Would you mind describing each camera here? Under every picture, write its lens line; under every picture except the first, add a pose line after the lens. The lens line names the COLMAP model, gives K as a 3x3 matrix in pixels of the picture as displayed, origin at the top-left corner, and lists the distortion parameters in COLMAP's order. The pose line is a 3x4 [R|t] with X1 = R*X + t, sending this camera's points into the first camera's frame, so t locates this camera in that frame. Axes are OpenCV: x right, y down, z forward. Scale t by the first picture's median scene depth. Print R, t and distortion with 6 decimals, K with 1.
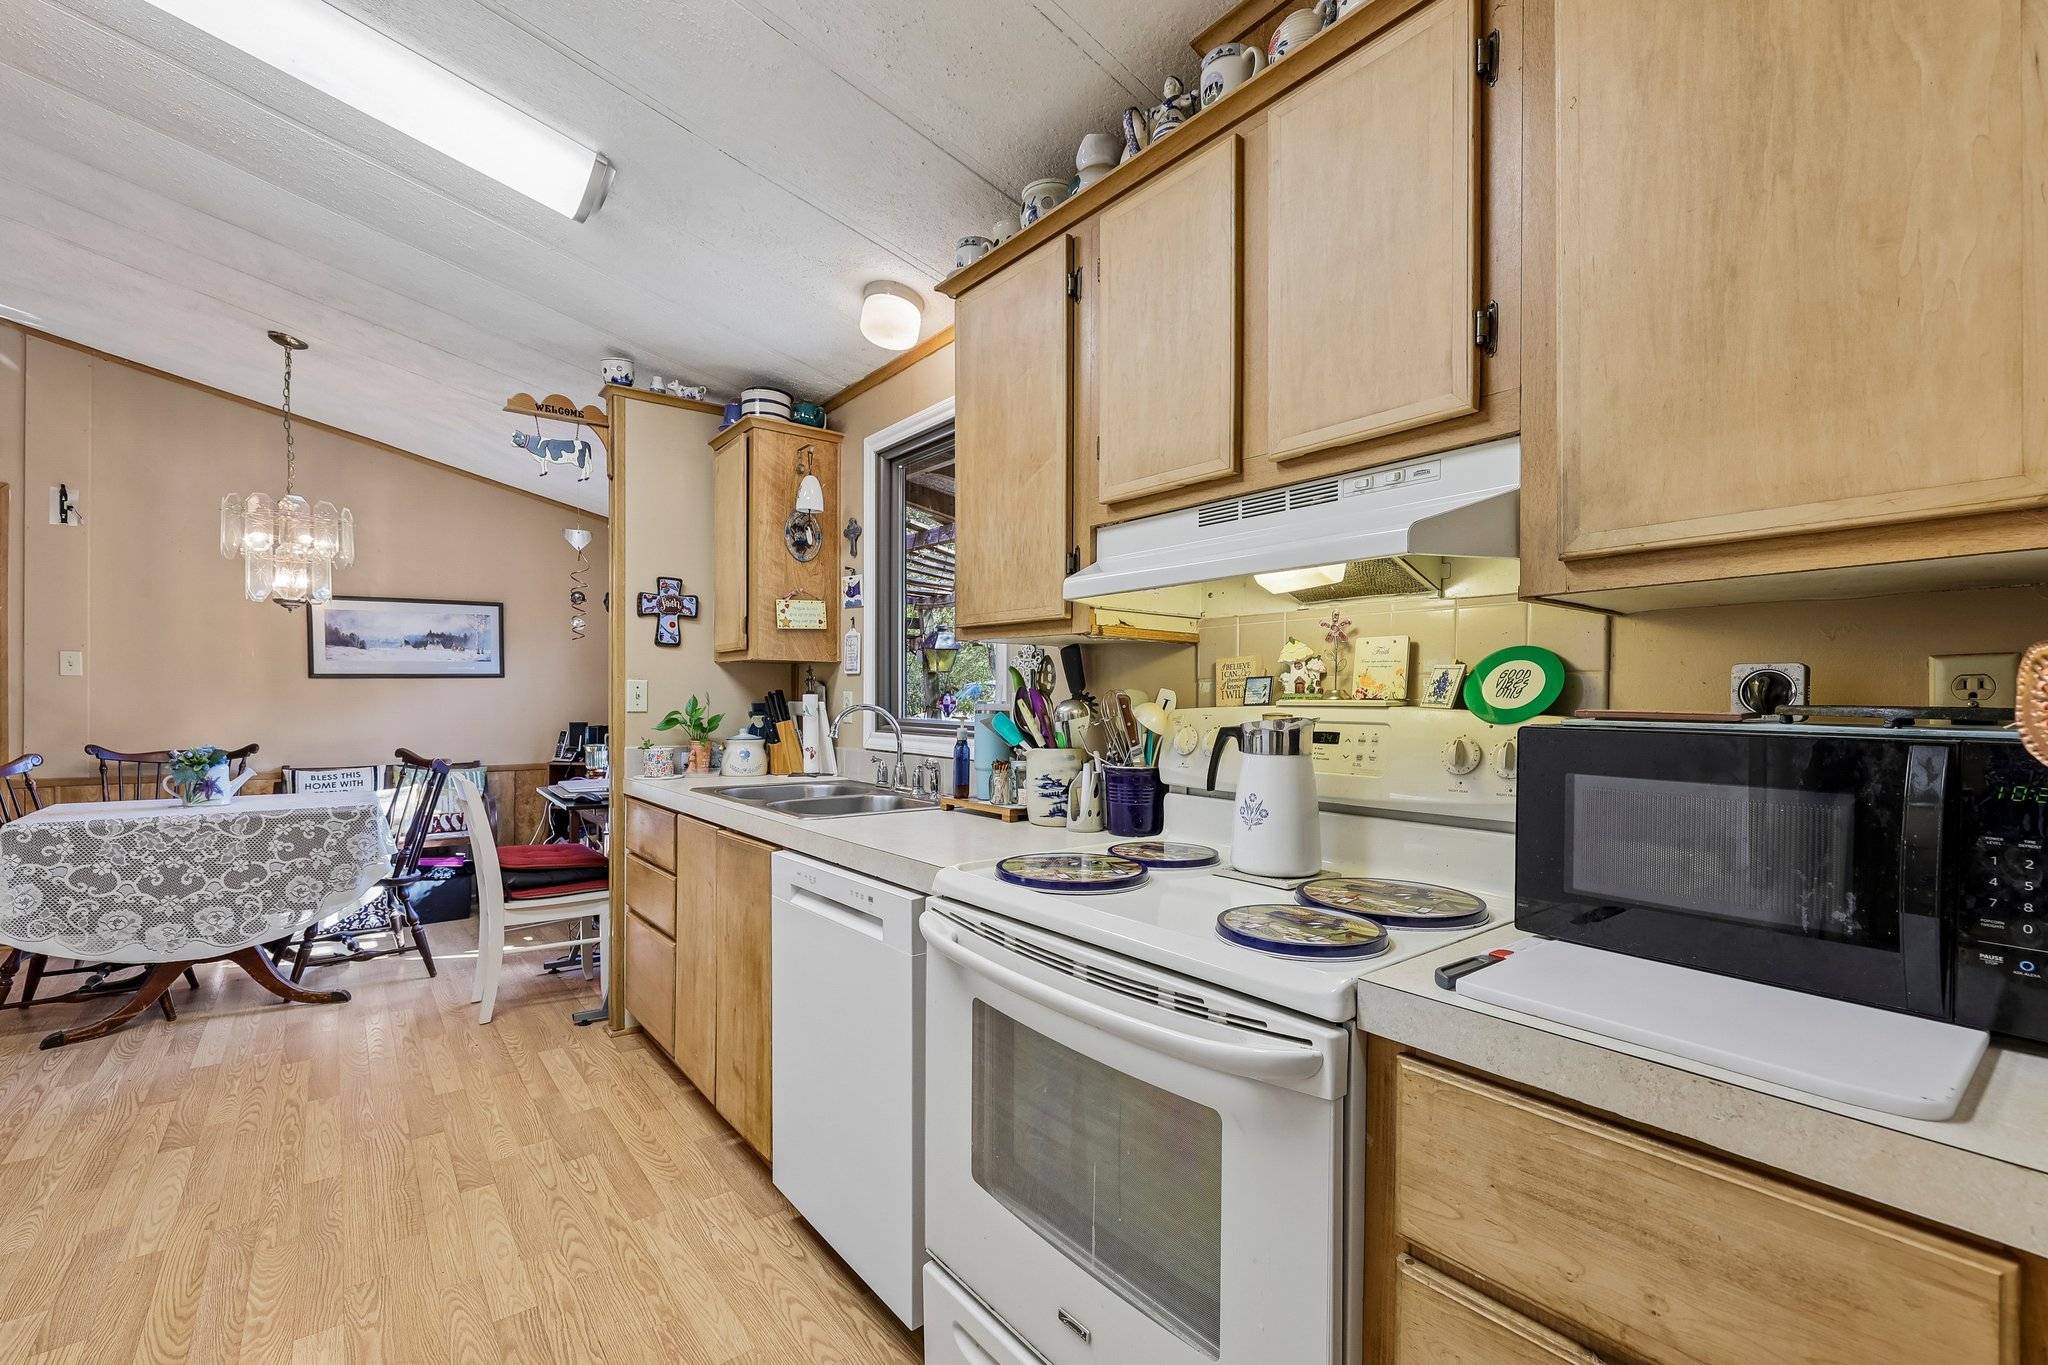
lens RADIAL K [[868.4, 0, 1035.6], [0, 868.4, 700.9], [0, 0, 1]] dist [-0.004924, 0.001303]
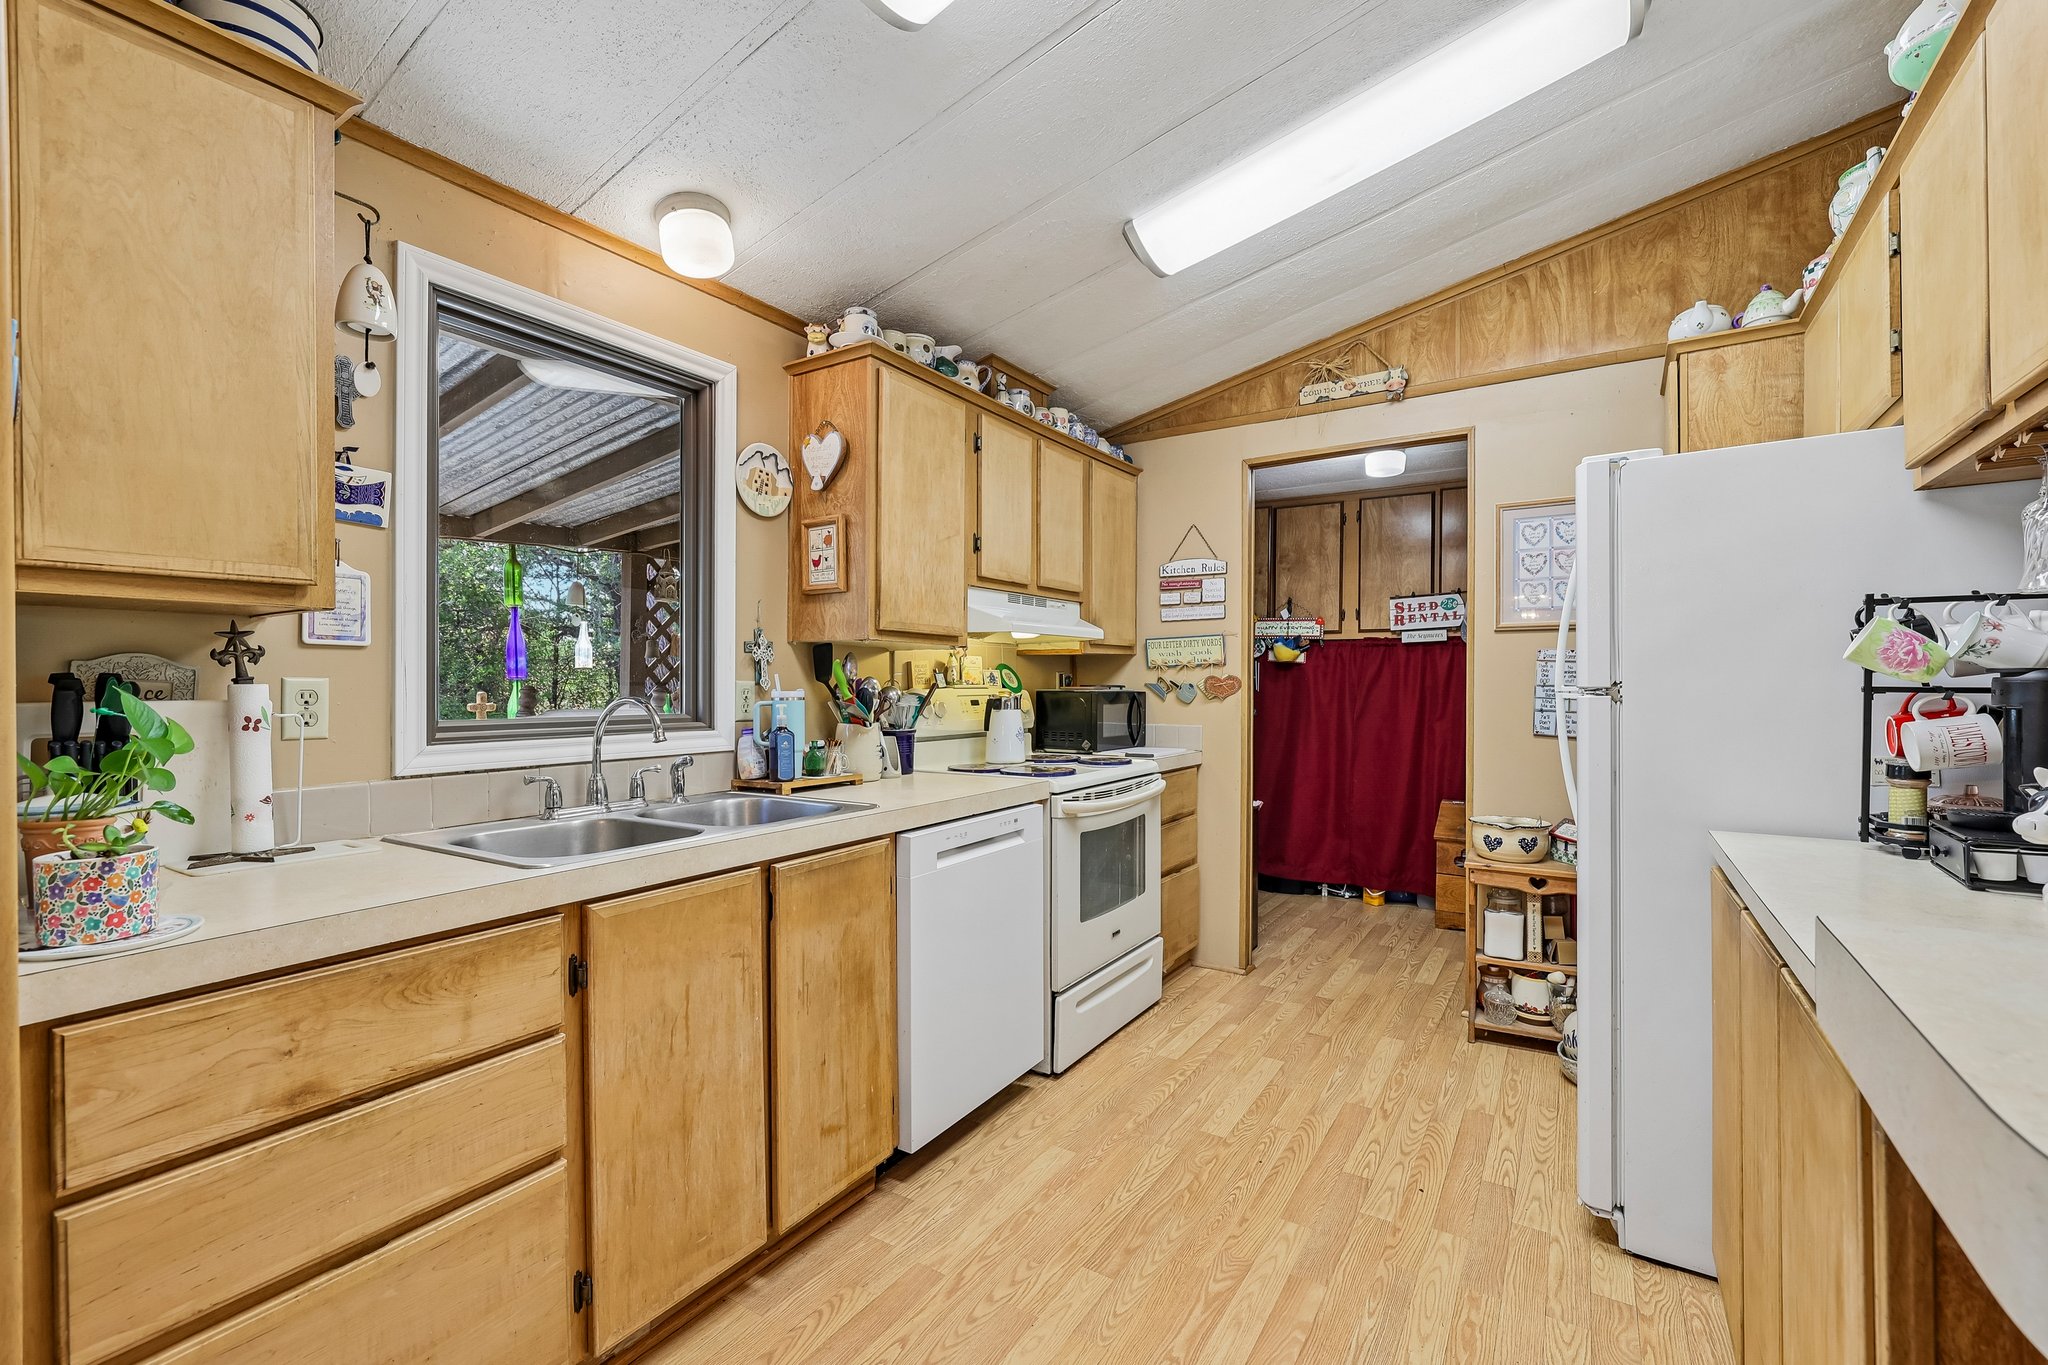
lens RADIAL K [[868.4, 0, 1032.0], [0, 868.4, 685.7], [0, 0, 1]] dist [-0.004924, 0.001303]
pose [[-0.317753, -0.007706, 0.948142, -0.751120], [0.004037, 0.999947, 0.009480, -0.008458], [-0.948165, 0.006840, -0.317705, 0.671732]]
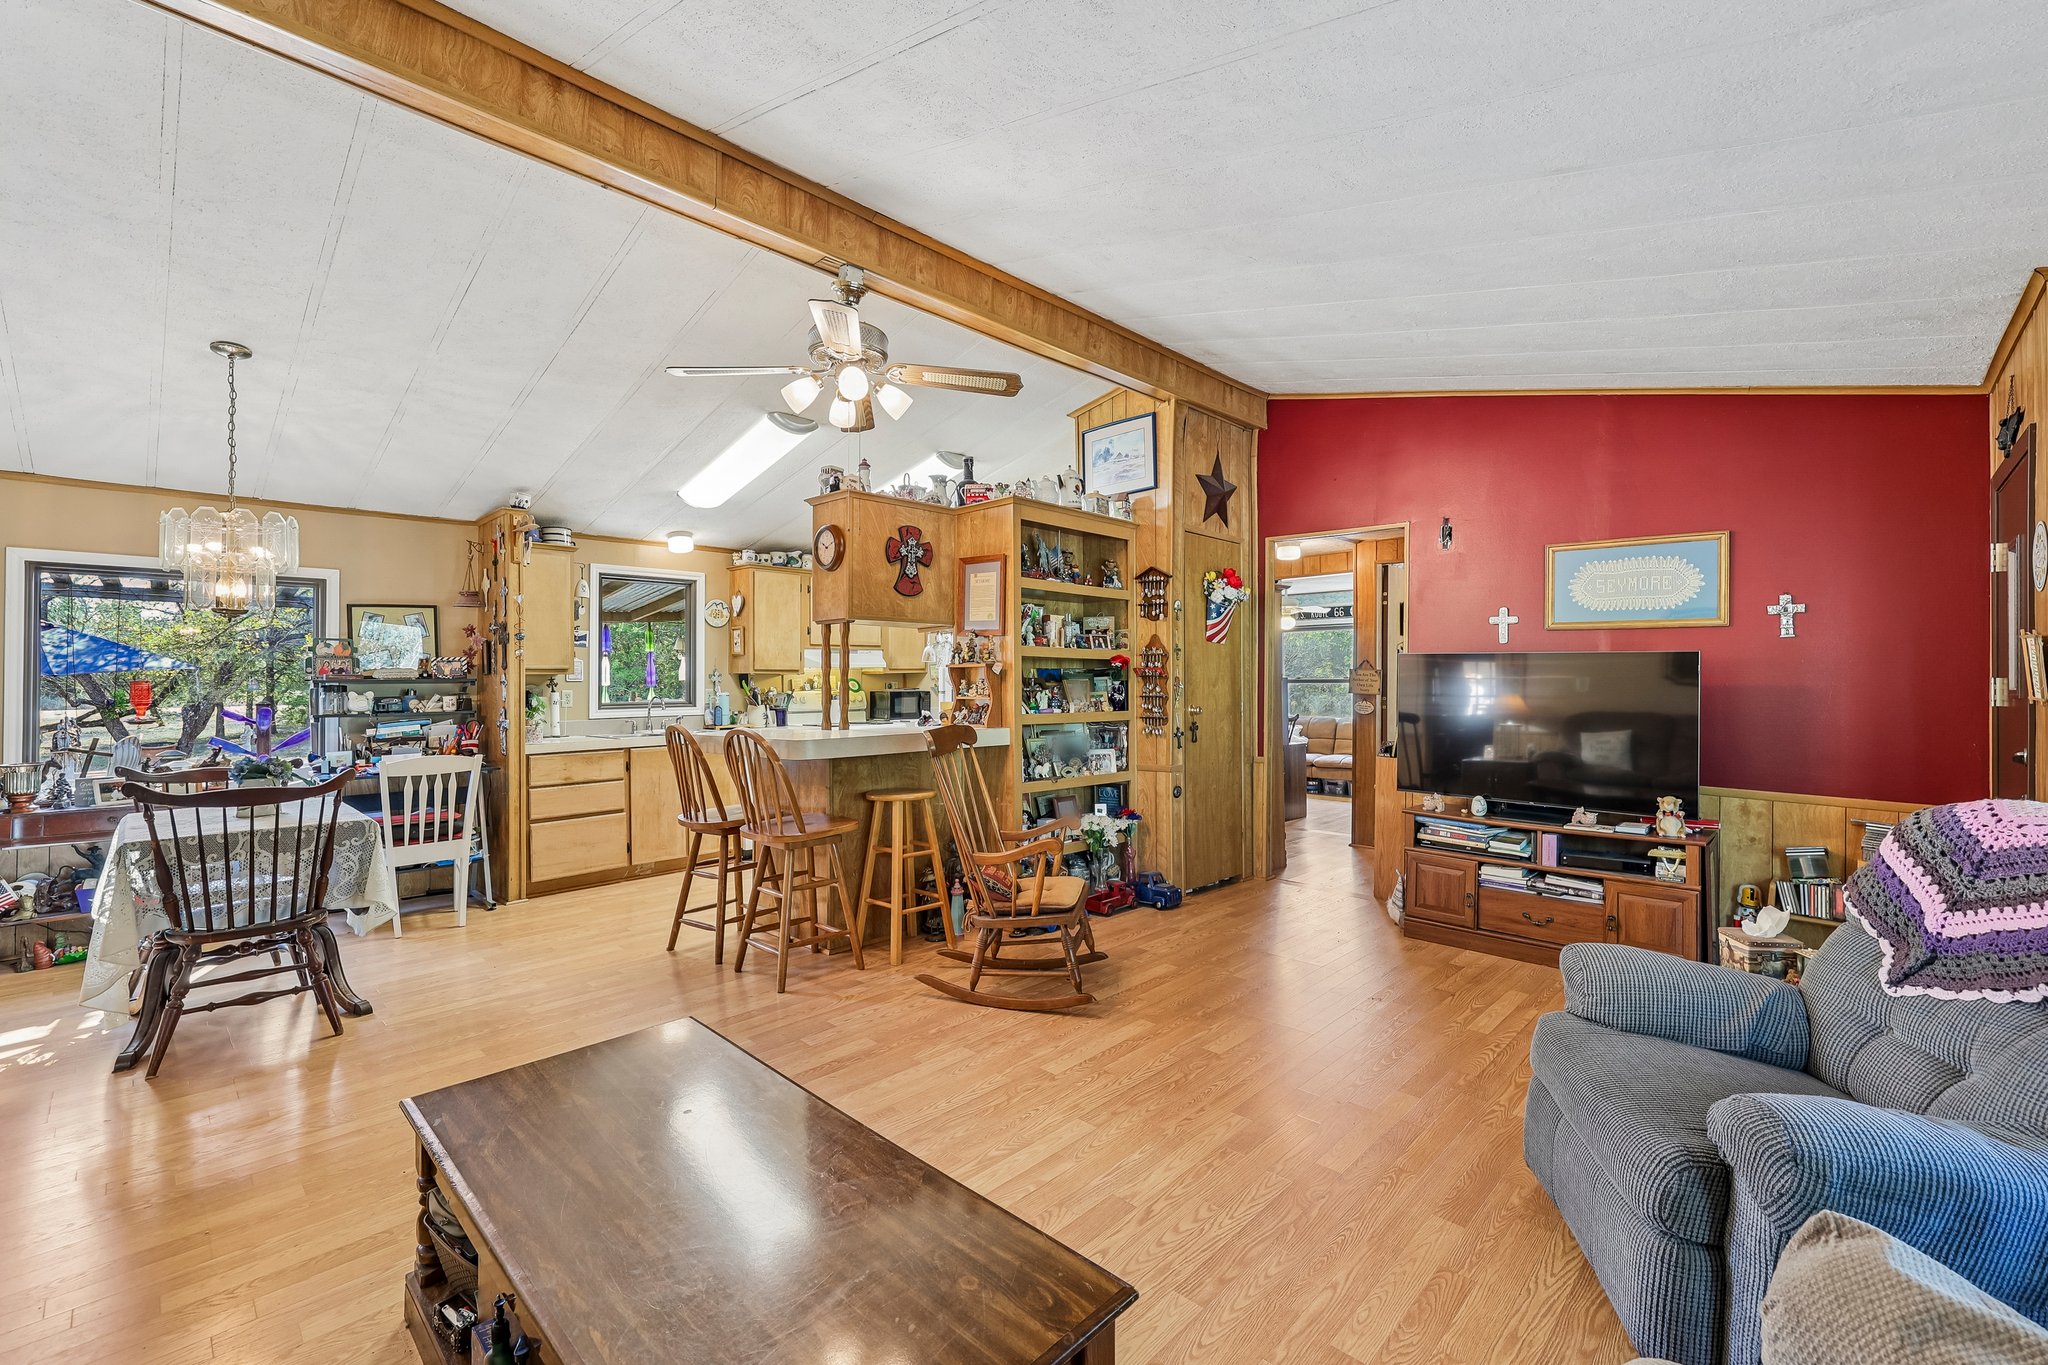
lens RADIAL K [[868.4, 0, 1031.5], [0, 868.4, 666.6], [0, 0, 1]] dist [-0.004924, 0.001303]
pose [[-0.127153, 0.008376, 0.991848, -1.961122], [0.012772, 0.999895, -0.006807, -0.033136], [-0.991801, 0.011803, -0.127247, 0.217090]]
